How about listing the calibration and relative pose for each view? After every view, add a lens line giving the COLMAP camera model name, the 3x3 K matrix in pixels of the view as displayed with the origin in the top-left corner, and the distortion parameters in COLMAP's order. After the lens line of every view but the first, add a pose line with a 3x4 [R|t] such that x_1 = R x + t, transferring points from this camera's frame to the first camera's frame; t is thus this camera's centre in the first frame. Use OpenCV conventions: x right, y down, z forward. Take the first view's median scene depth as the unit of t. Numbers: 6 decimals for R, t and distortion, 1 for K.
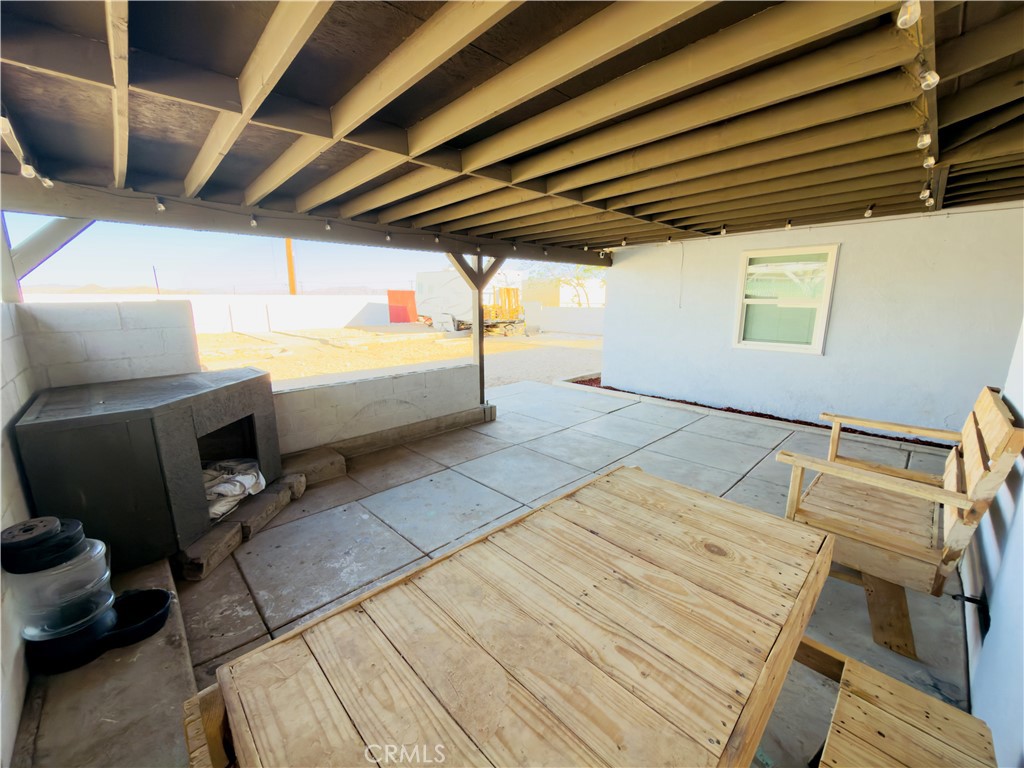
lens RADIAL K [[408.2, 0, 512.4], [0, 408.2, 383.5], [0, 0, 1]] dist [0.000218, 0.000209]
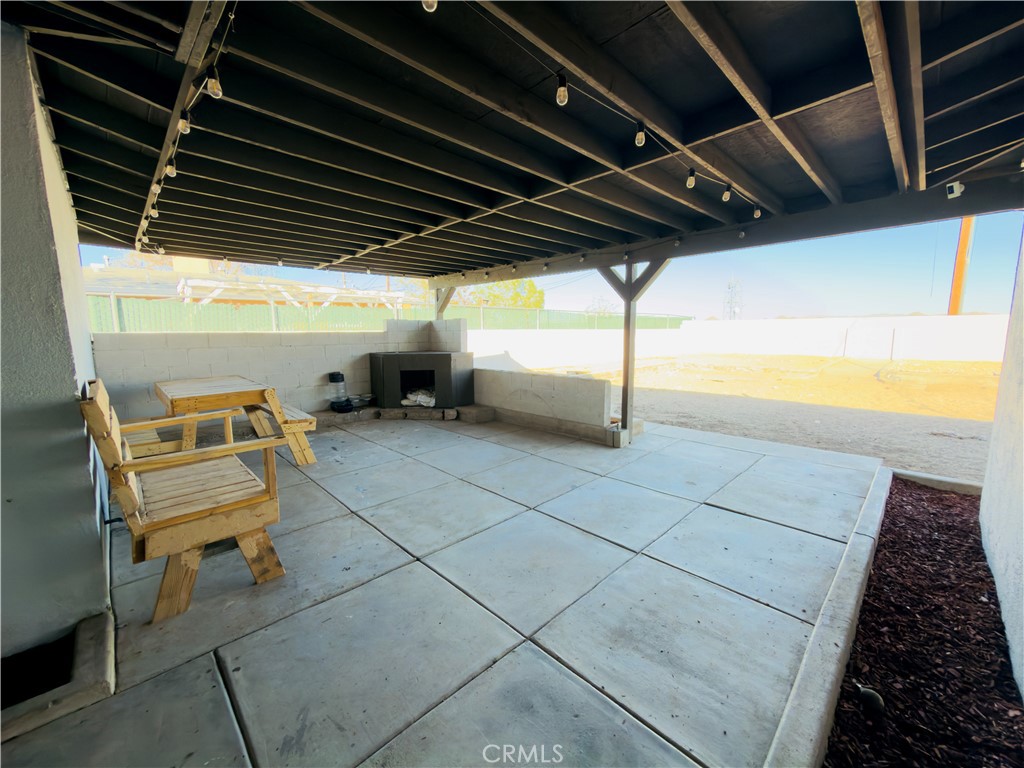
lens RADIAL K [[408.2, 0, 512.4], [0, 408.2, 383.5], [0, 0, 1]] dist [0.000218, 0.000209]
pose [[0.003781, 0.129958, -0.991512, 0.879397], [-0.194555, 0.972668, 0.126746, -0.123096], [0.980884, 0.192425, 0.028962, 0.794076]]
